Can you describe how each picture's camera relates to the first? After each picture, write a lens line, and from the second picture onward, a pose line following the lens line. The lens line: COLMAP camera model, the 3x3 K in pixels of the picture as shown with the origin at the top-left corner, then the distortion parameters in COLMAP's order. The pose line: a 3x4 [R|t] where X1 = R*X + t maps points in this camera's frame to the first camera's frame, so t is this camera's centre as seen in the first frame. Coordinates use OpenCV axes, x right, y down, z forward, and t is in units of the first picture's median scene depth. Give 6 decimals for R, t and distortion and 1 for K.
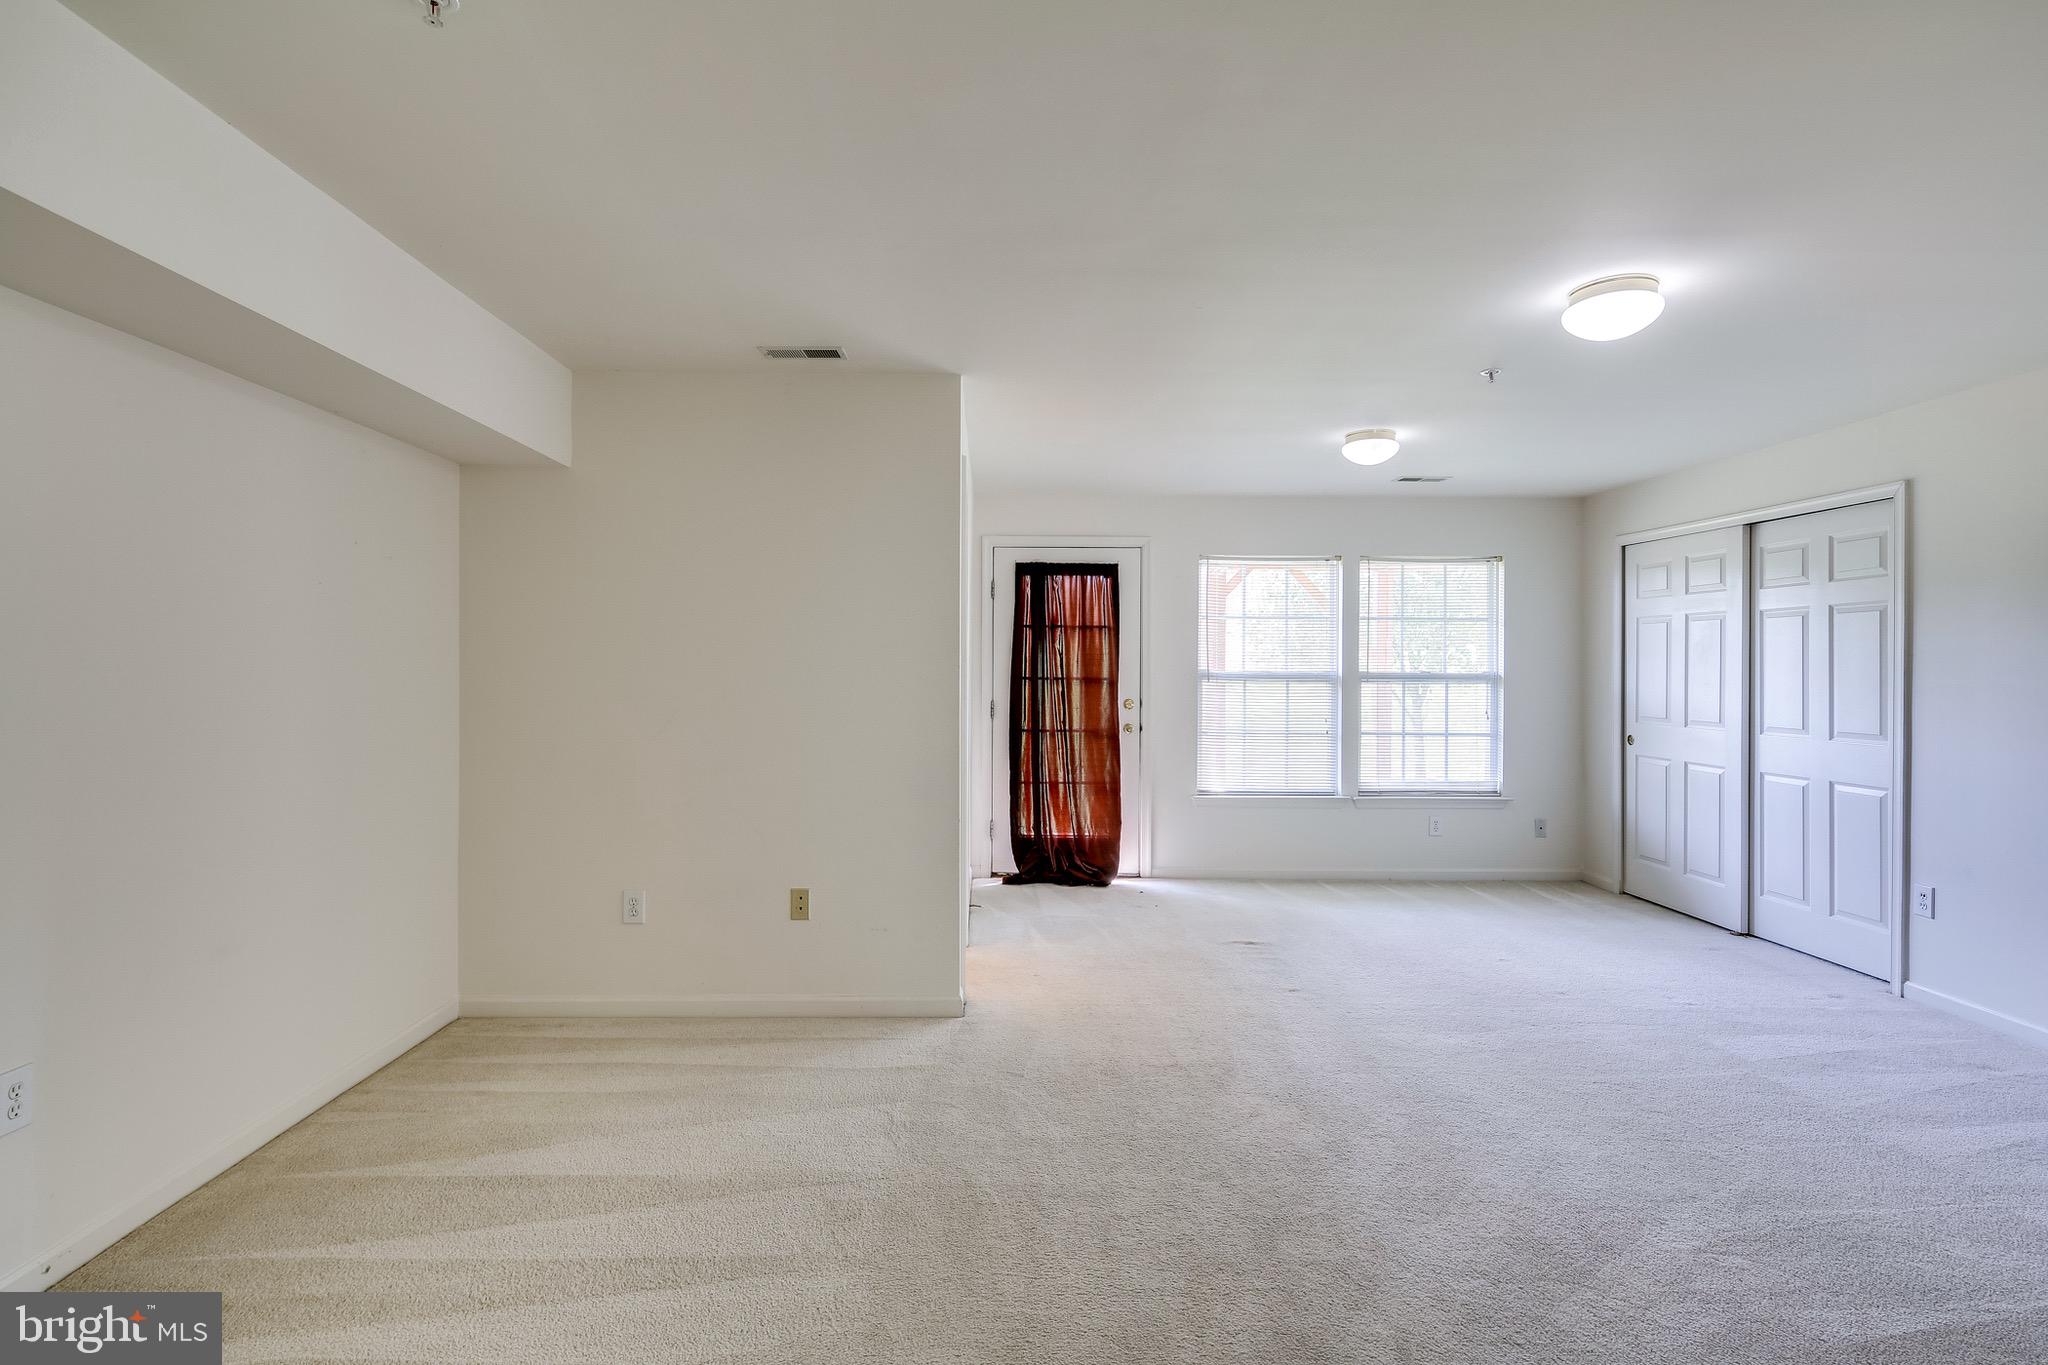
lens RADIAL K [[1003.2, 0, 1008.6], [0, 1003.2, 679.8], [0, 0, 1]] dist [0.004973, -0.004796]
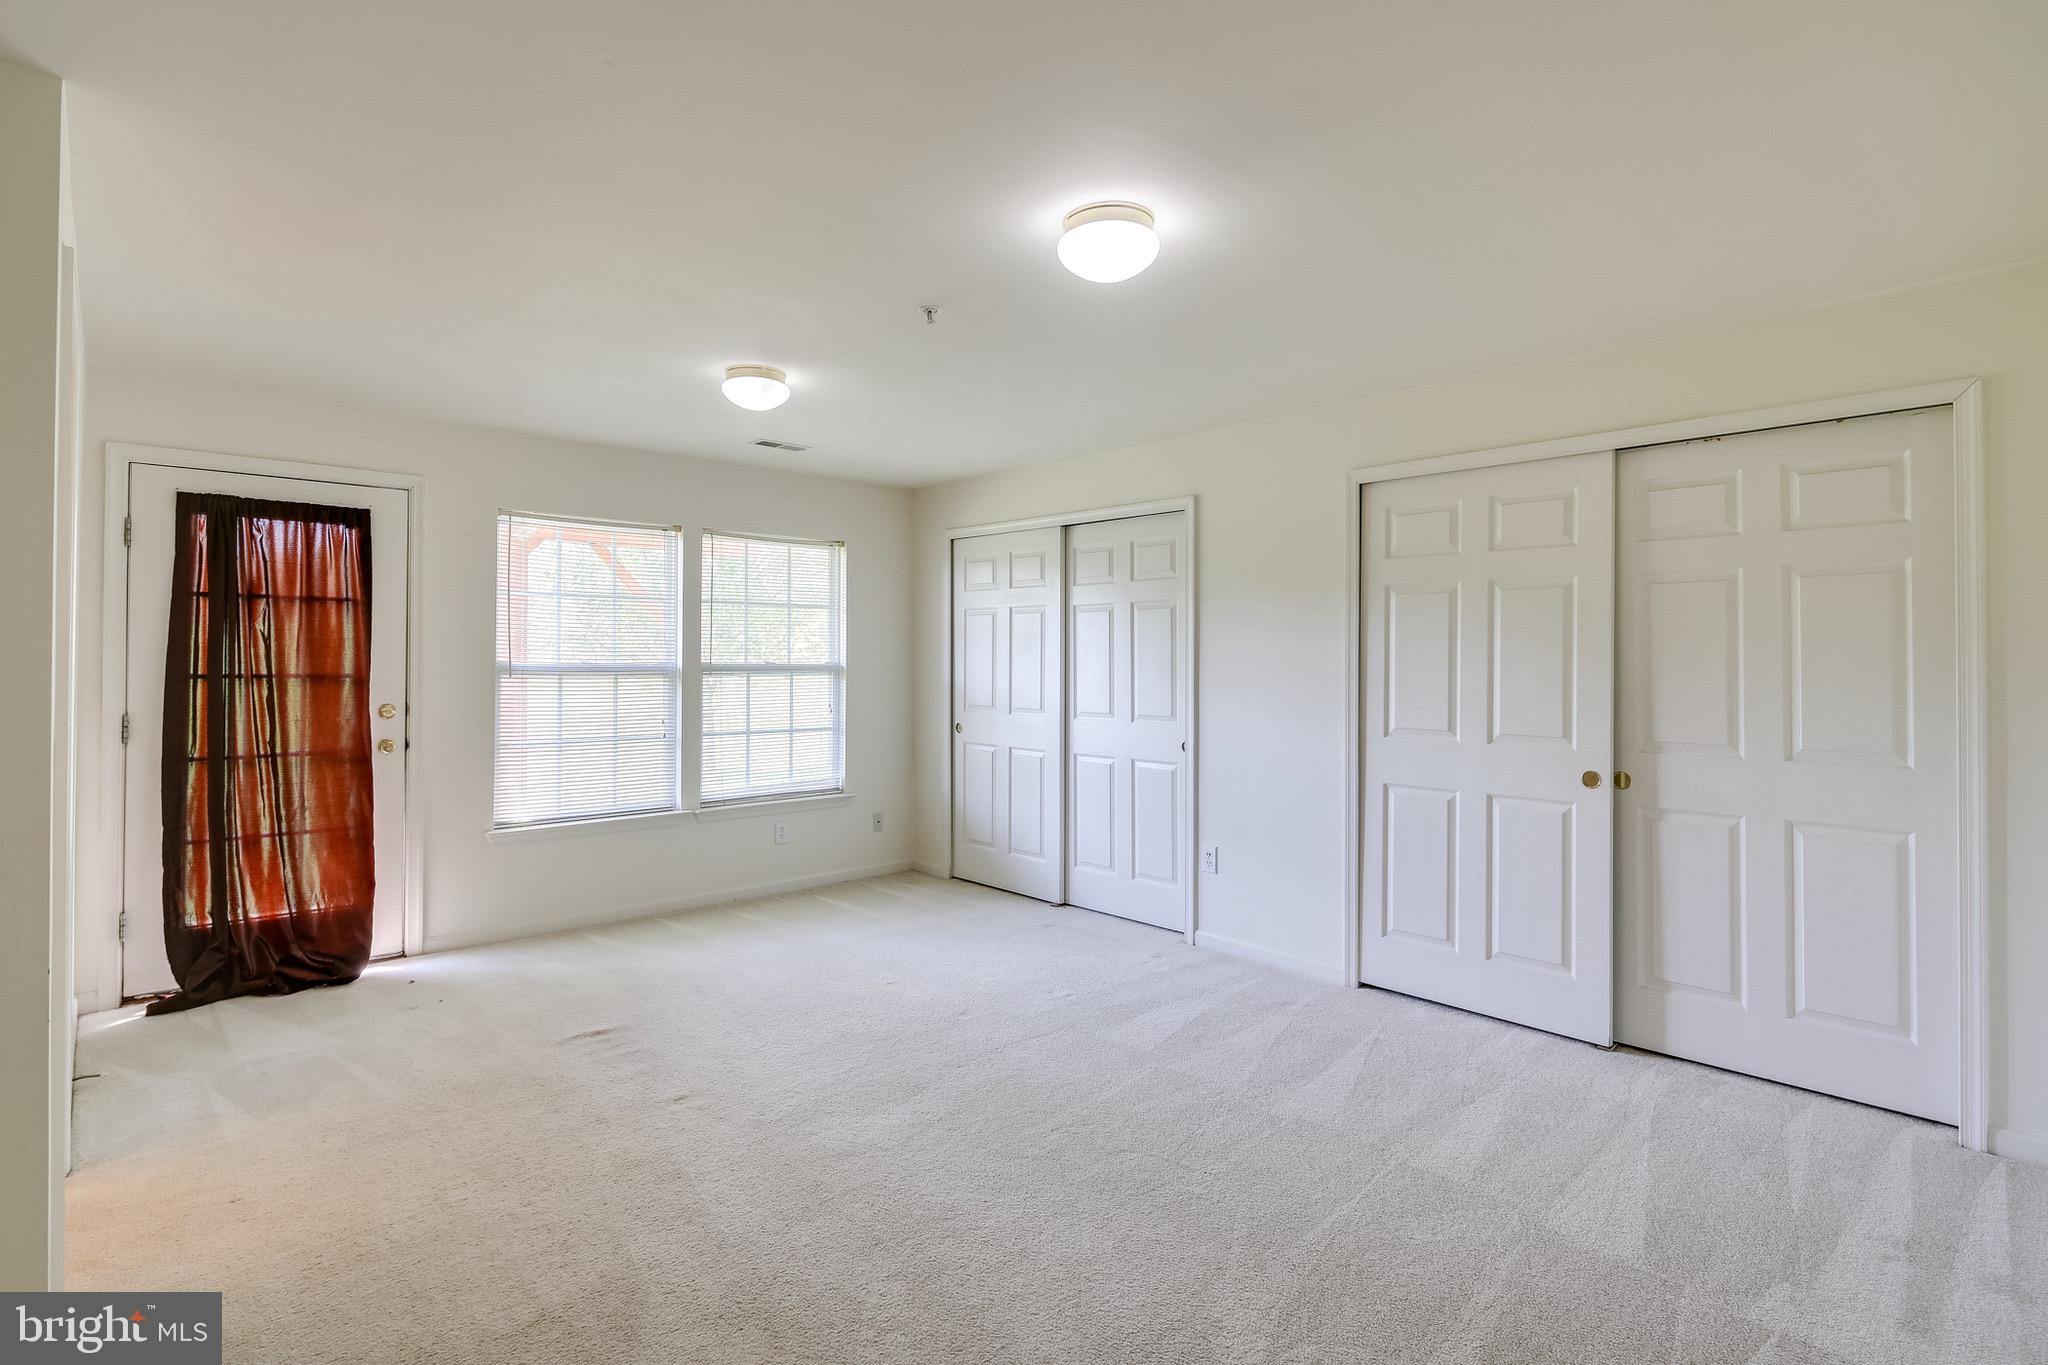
lens RADIAL K [[1003.2, 0, 1029.5], [0, 1003.2, 649.1], [0, 0, 1]] dist [0.004973, -0.004796]
pose [[0.749375, 0.003376, 0.662137, -0.008872], [0.009131, 0.999839, -0.015431, -0.004434], [-0.662083, 0.017610, 0.749224, 0.186872]]
